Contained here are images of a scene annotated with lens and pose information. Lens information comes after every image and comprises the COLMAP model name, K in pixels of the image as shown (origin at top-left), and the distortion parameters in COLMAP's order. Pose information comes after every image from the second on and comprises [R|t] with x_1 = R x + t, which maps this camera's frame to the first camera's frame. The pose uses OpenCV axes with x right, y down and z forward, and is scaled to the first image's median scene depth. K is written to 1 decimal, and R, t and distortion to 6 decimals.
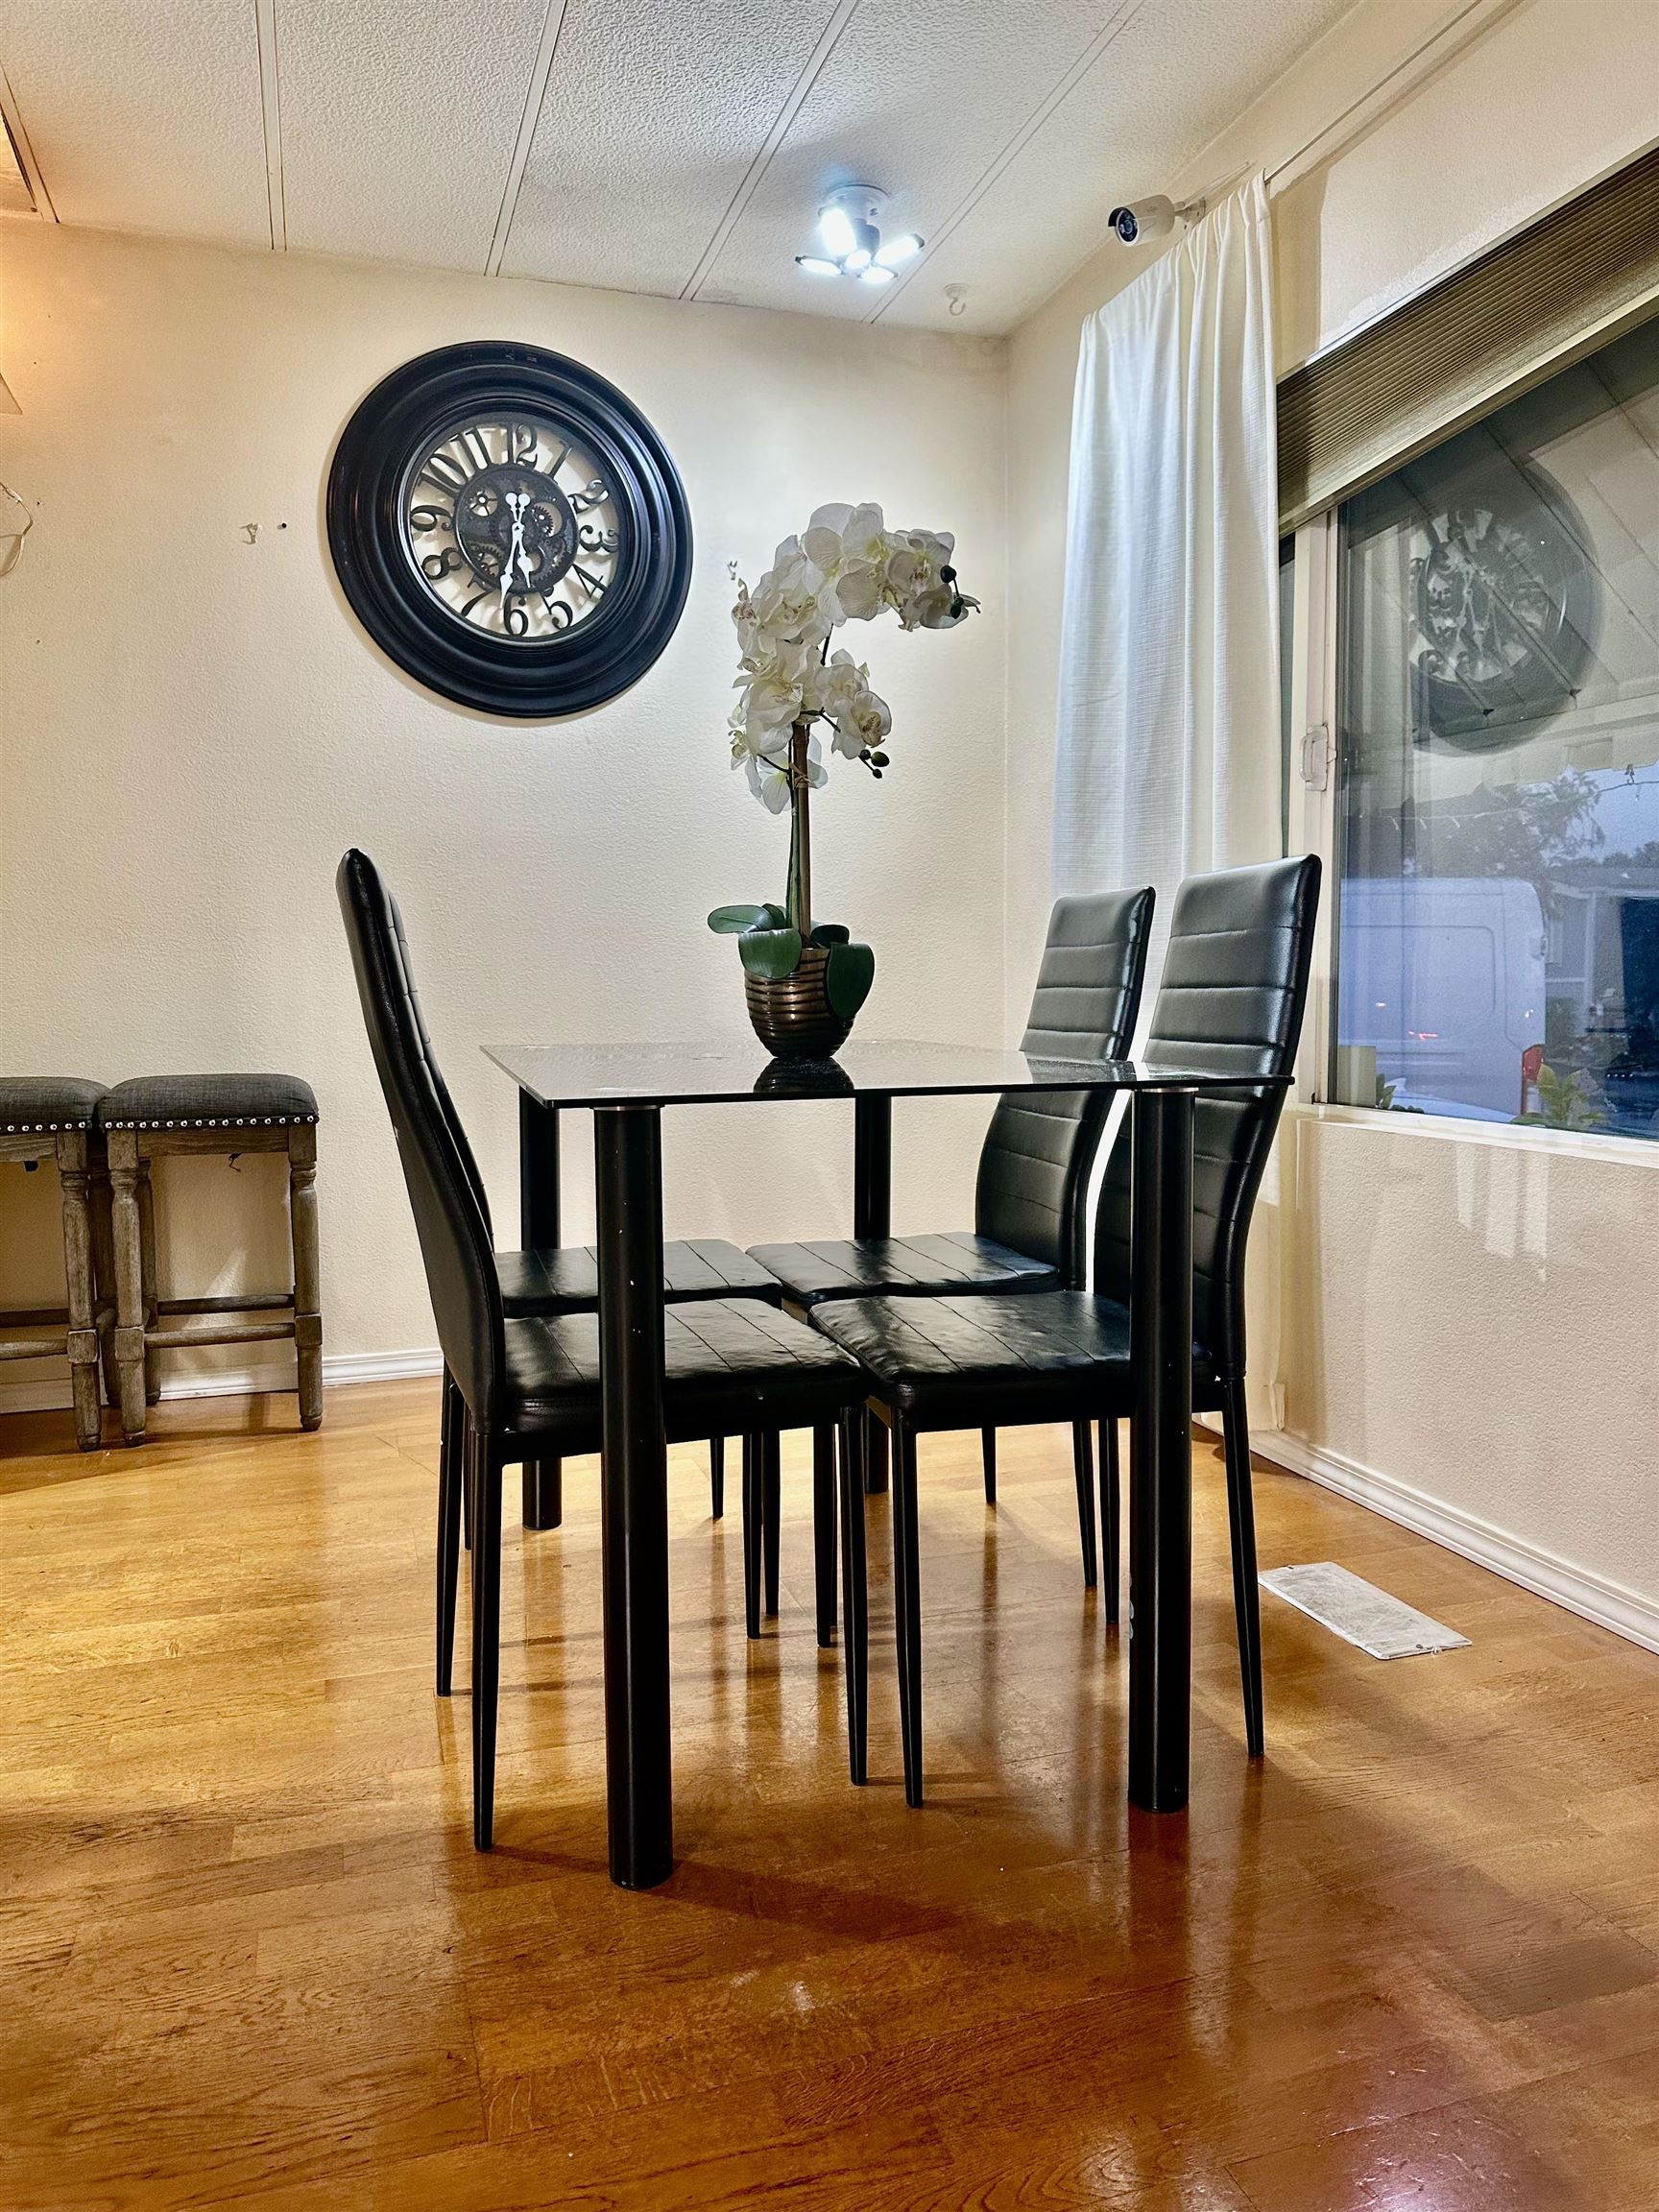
lens RADIAL K [[1555.2, 0, 829.5], [0, 1555.2, 1123.2], [0, 0, 1]] dist [0.056196, -0.061415]
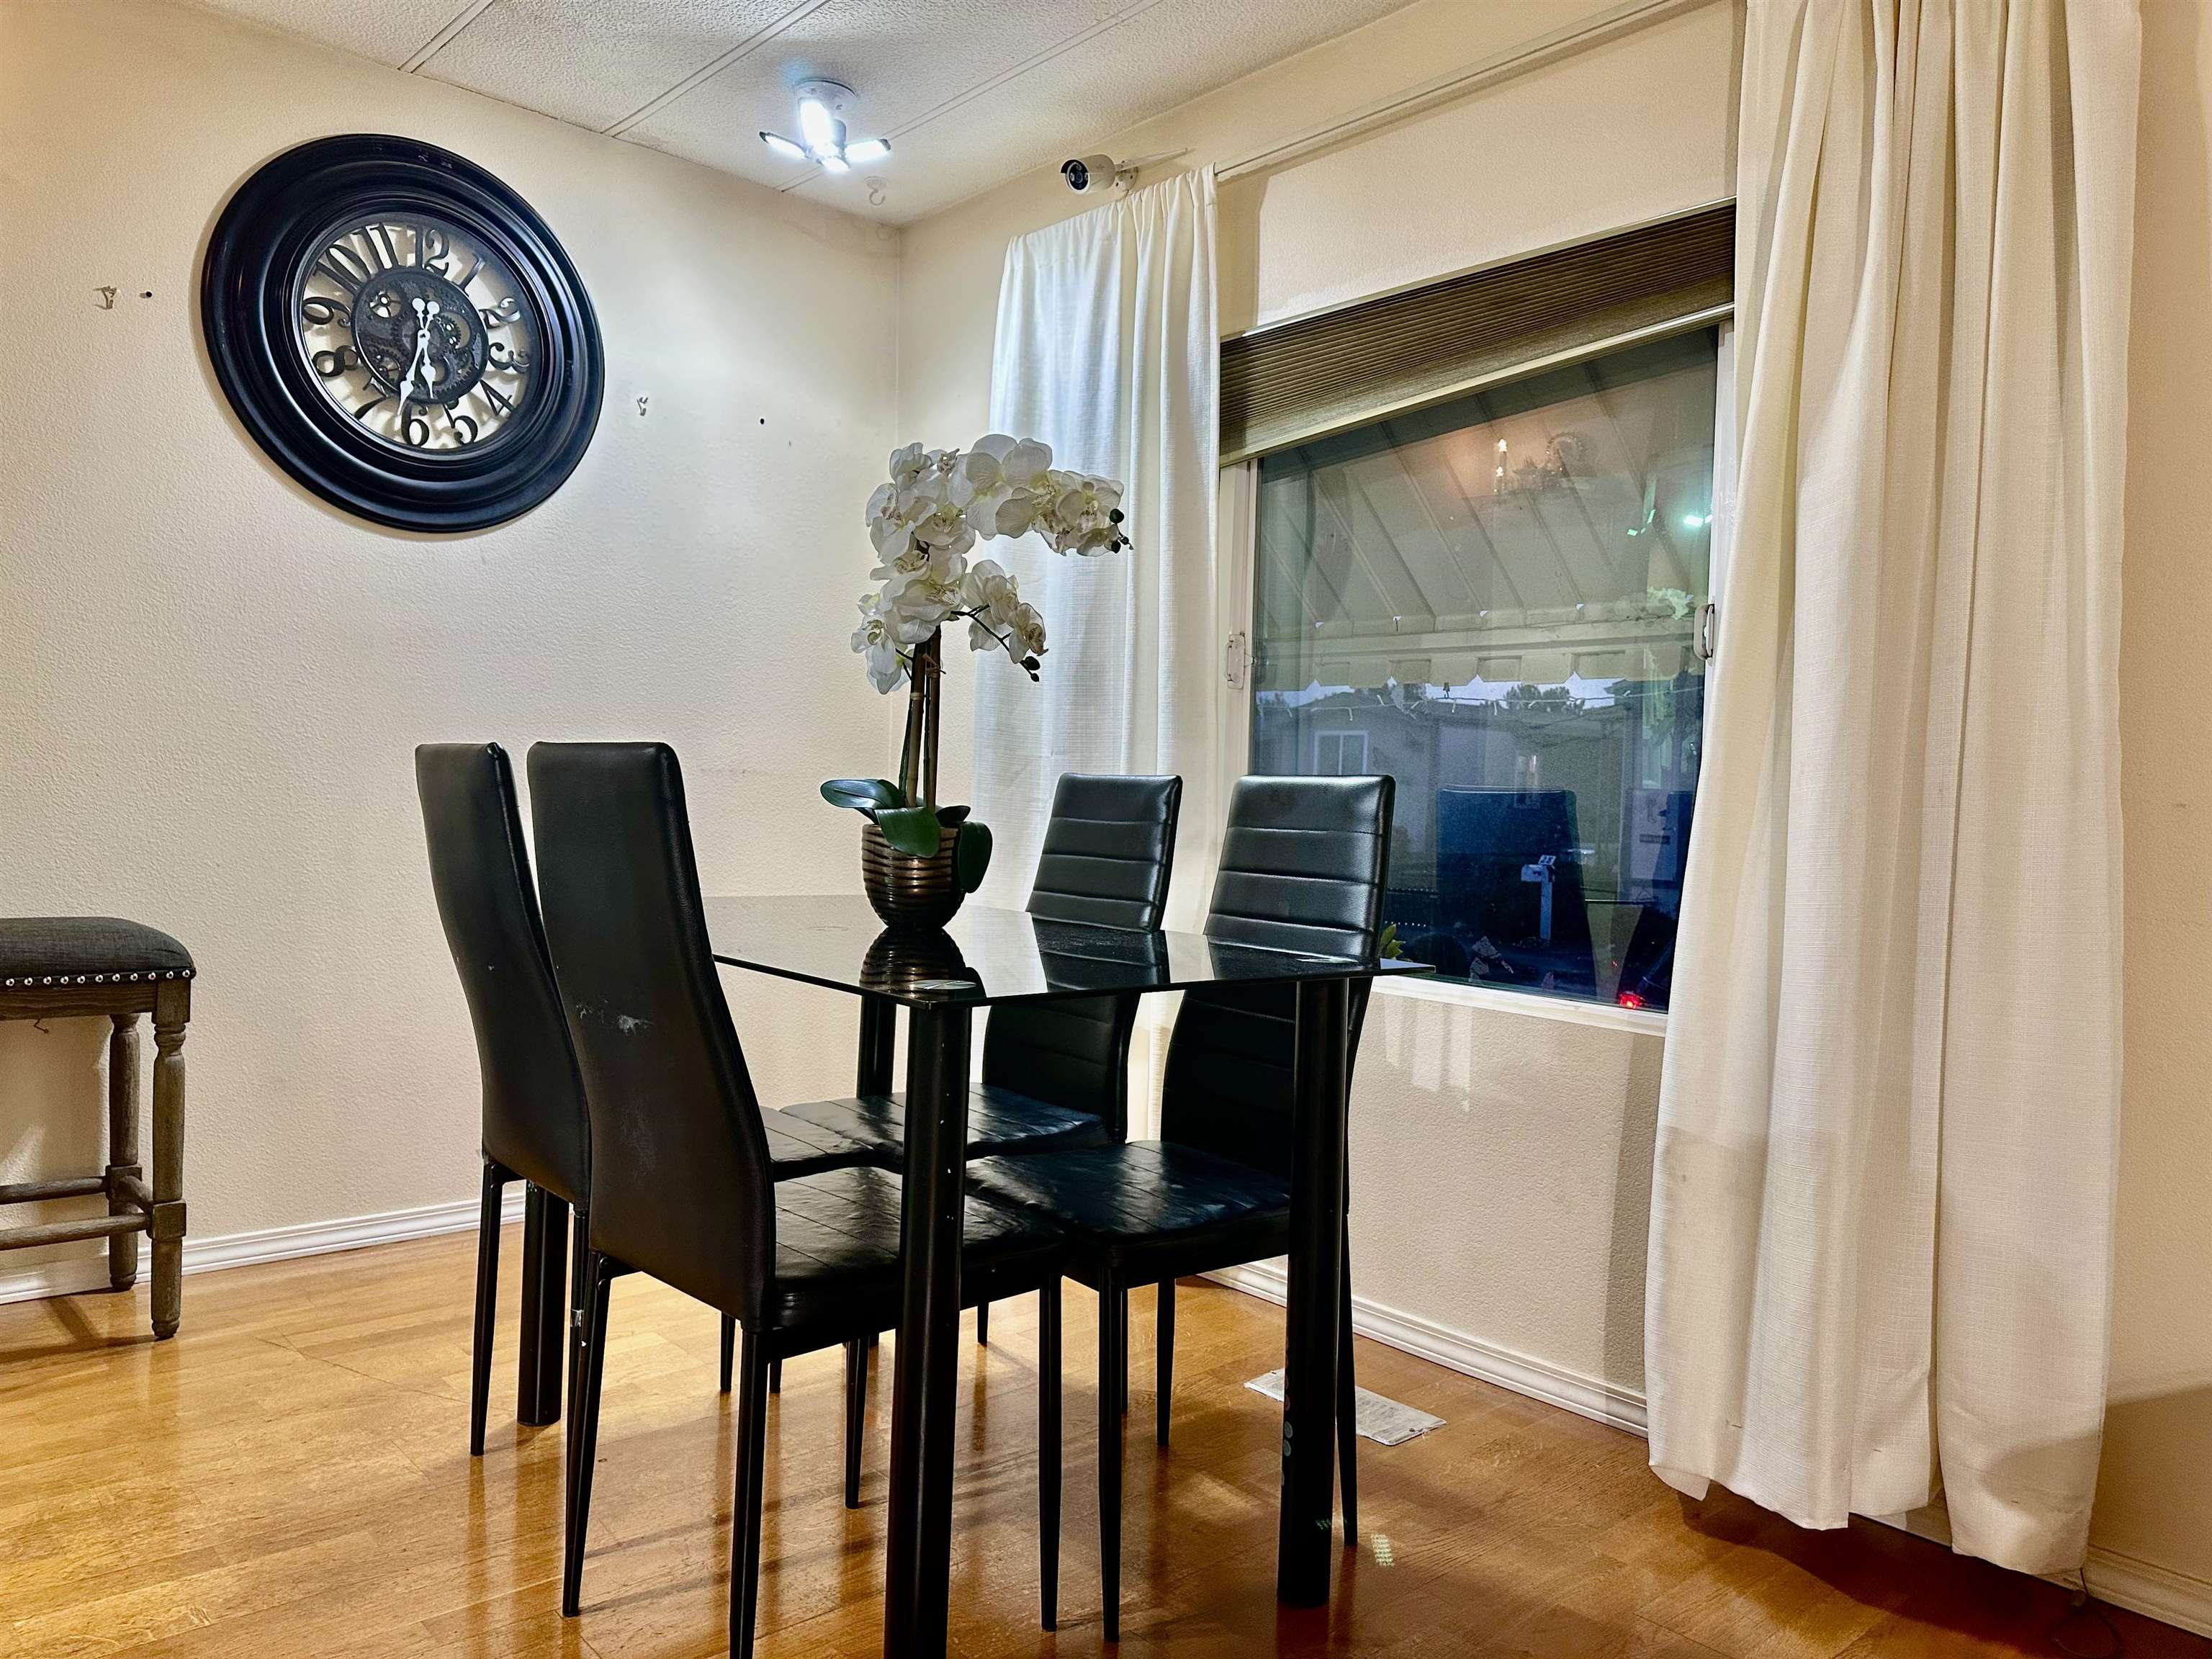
lens RADIAL K [[1555.2, 0, 1096.0], [0, 1555.2, 834.5], [0, 0, 1]] dist [0.056196, -0.061415]
pose [[0.914484, 0.028387, 0.403625, -0.229933], [-0.004544, 0.998194, -0.059907, -0.030382], [-0.404597, 0.052950, 0.912961, -0.006807]]
